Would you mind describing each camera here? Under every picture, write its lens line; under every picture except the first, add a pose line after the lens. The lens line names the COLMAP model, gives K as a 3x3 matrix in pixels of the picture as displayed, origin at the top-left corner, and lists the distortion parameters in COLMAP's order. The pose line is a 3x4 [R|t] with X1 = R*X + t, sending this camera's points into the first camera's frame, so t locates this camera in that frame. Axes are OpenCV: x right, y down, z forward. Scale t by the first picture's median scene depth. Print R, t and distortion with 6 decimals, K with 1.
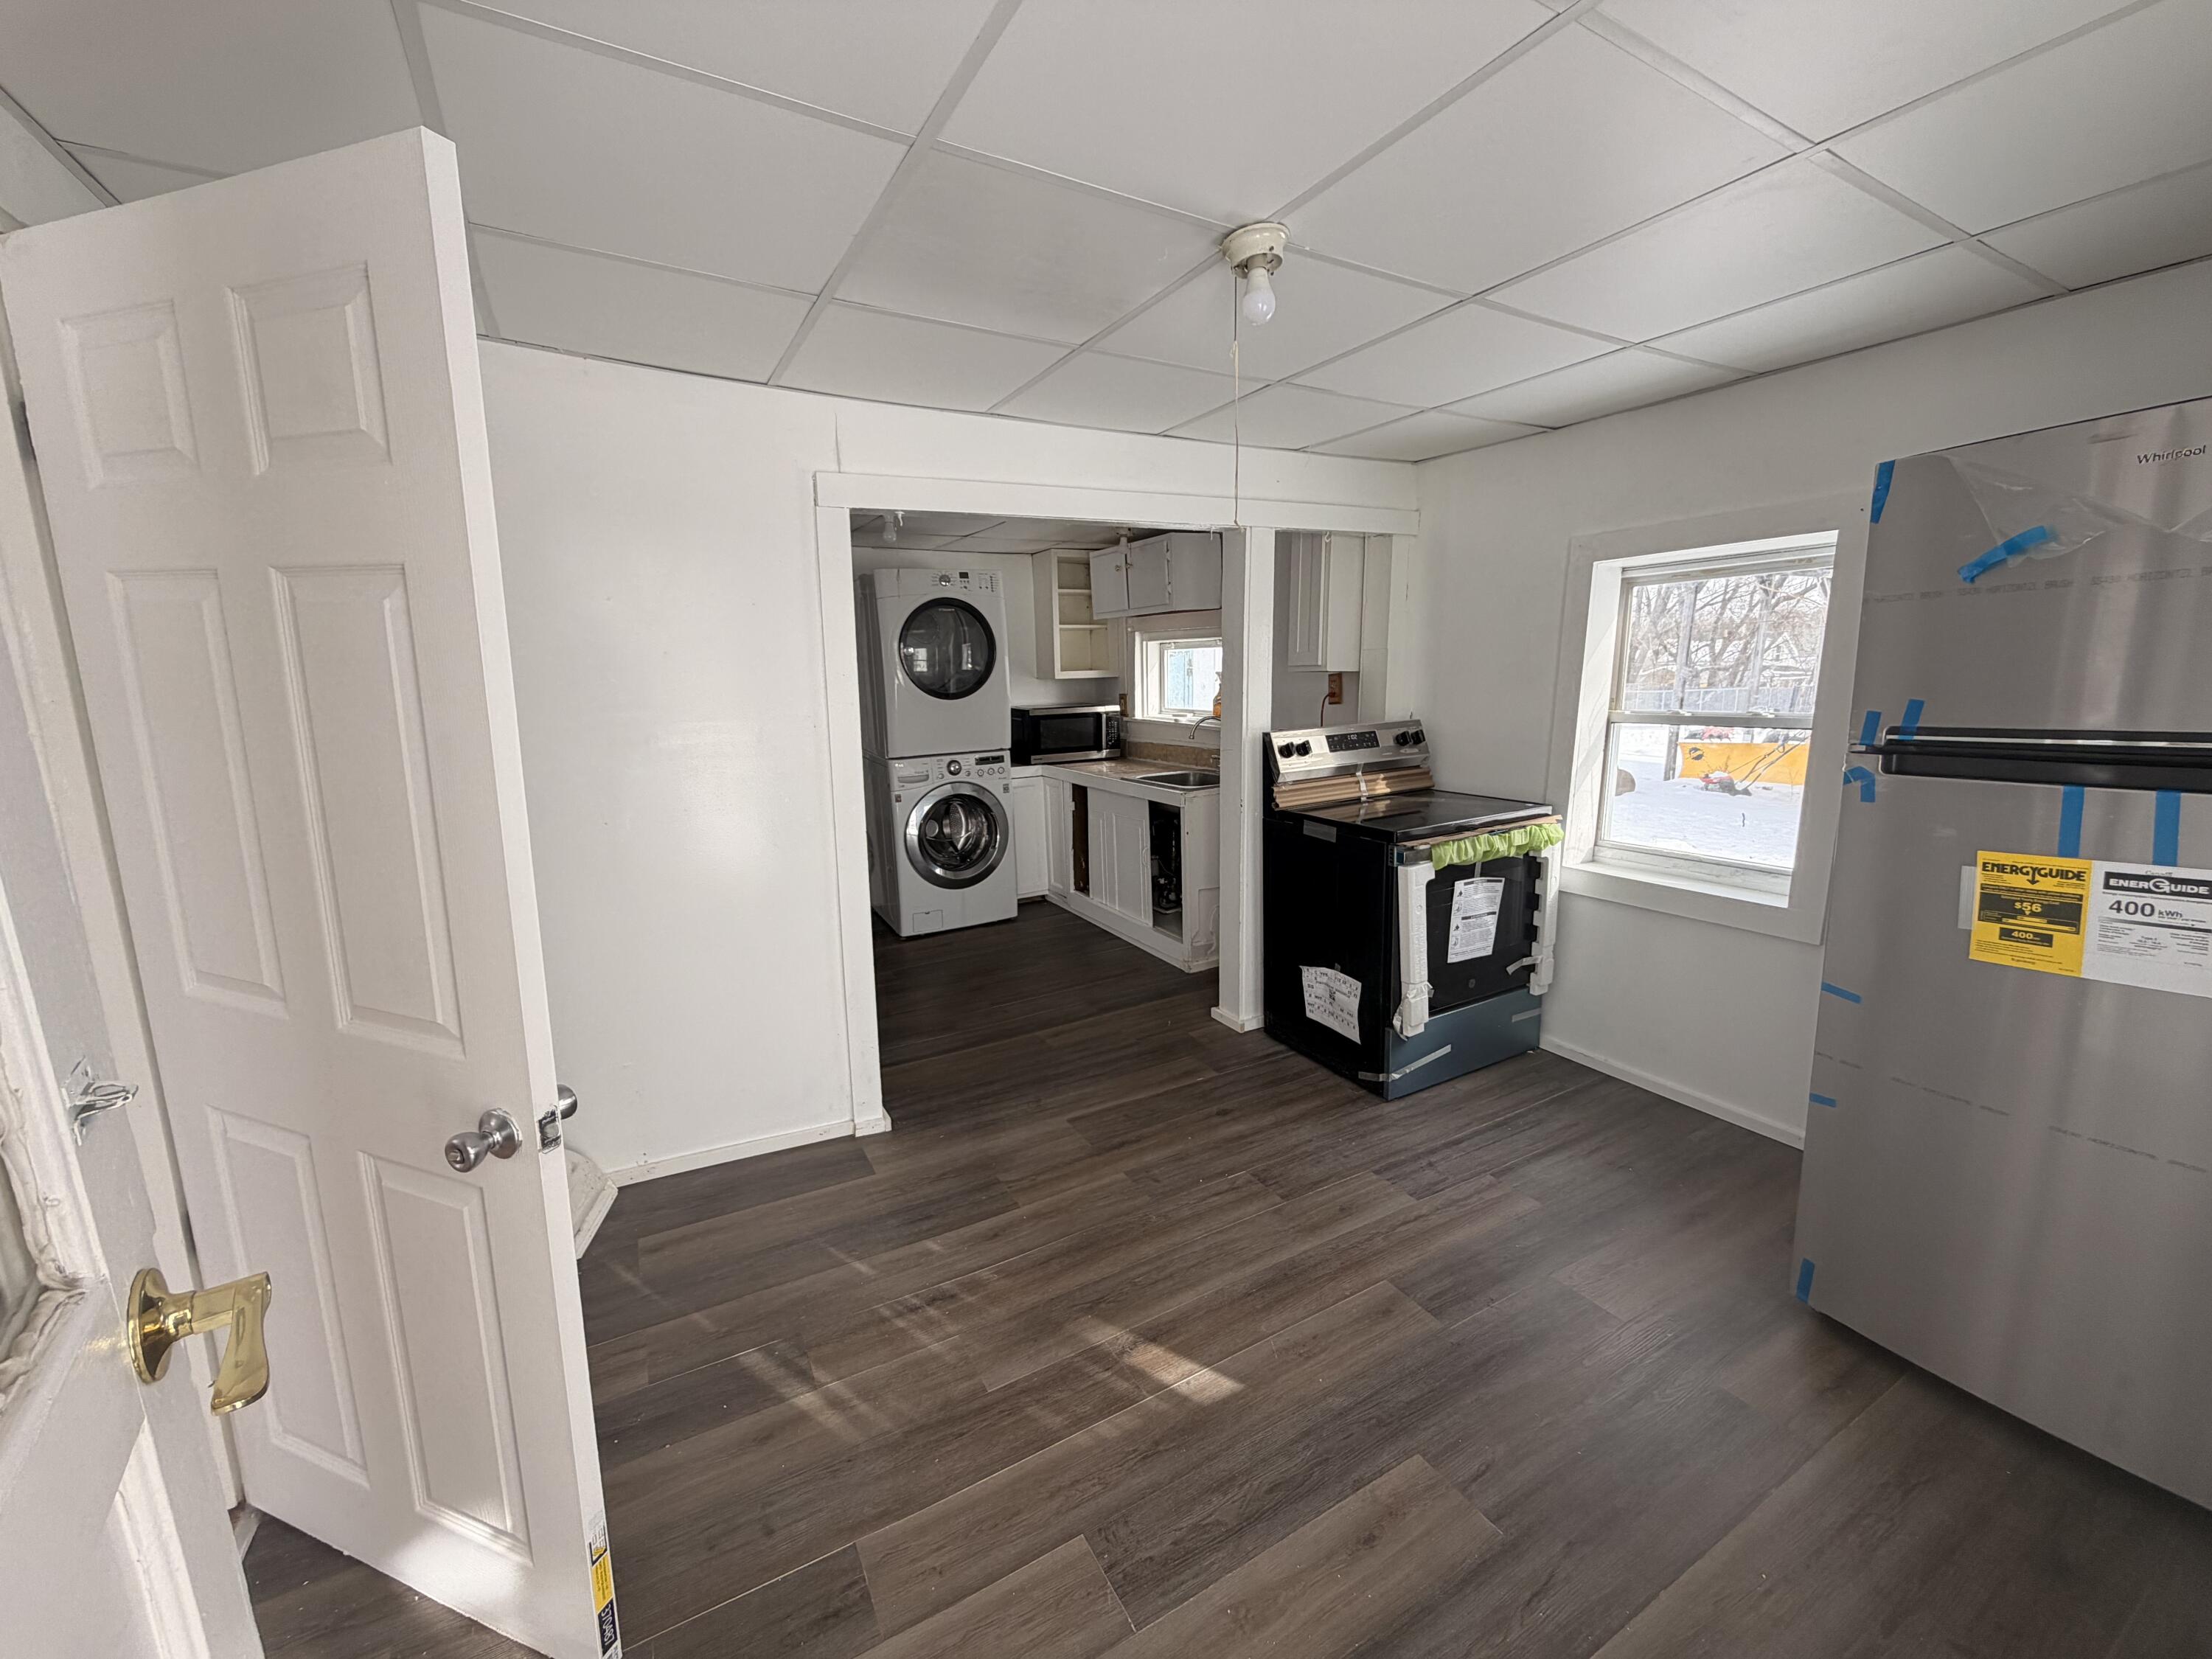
lens RADIAL K [[883.5, 0, 1097.5], [0, 883.5, 828.4], [0, 0, 1]] dist [0.002995, -0.000647]
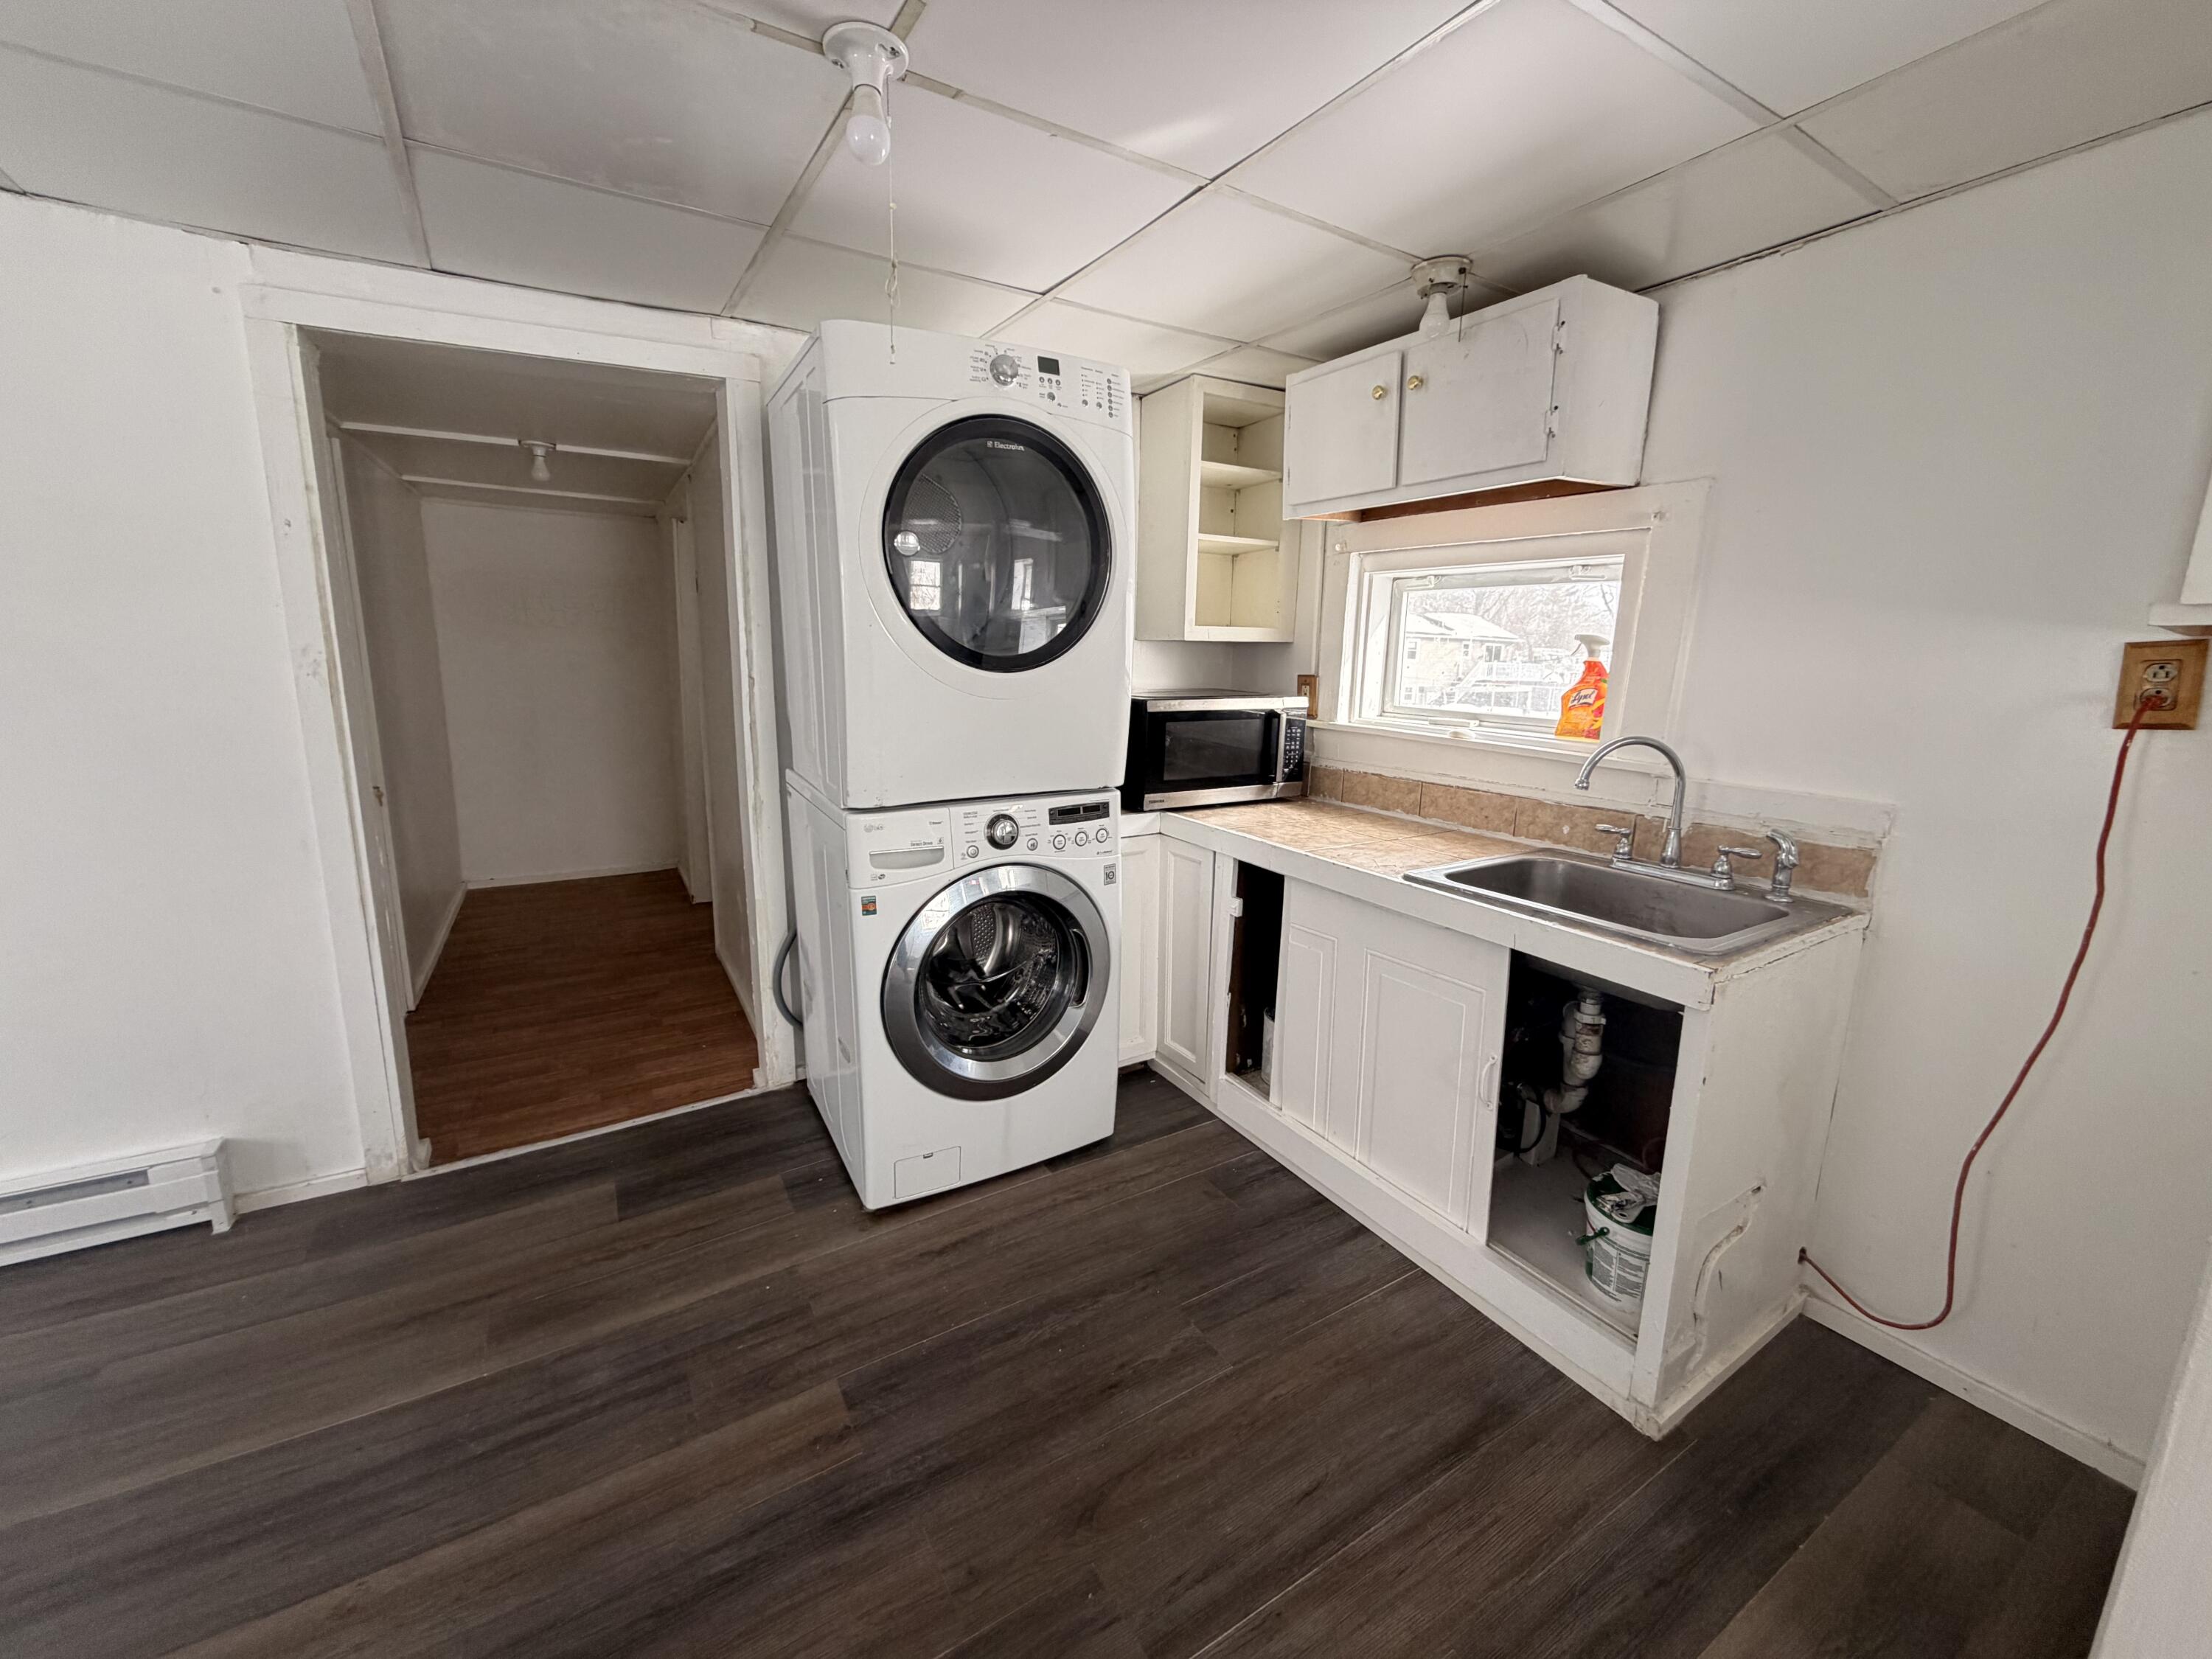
lens RADIAL K [[883.5, 0, 1098.5], [0, 883.5, 827.7], [0, 0, 1]] dist [0.002995, -0.000647]
pose [[0.998778, 0.034400, 0.035490, -0.122904], [-0.035099, 0.999198, 0.019265, -0.075531], [-0.034799, -0.020487, 0.999184, 0.534658]]
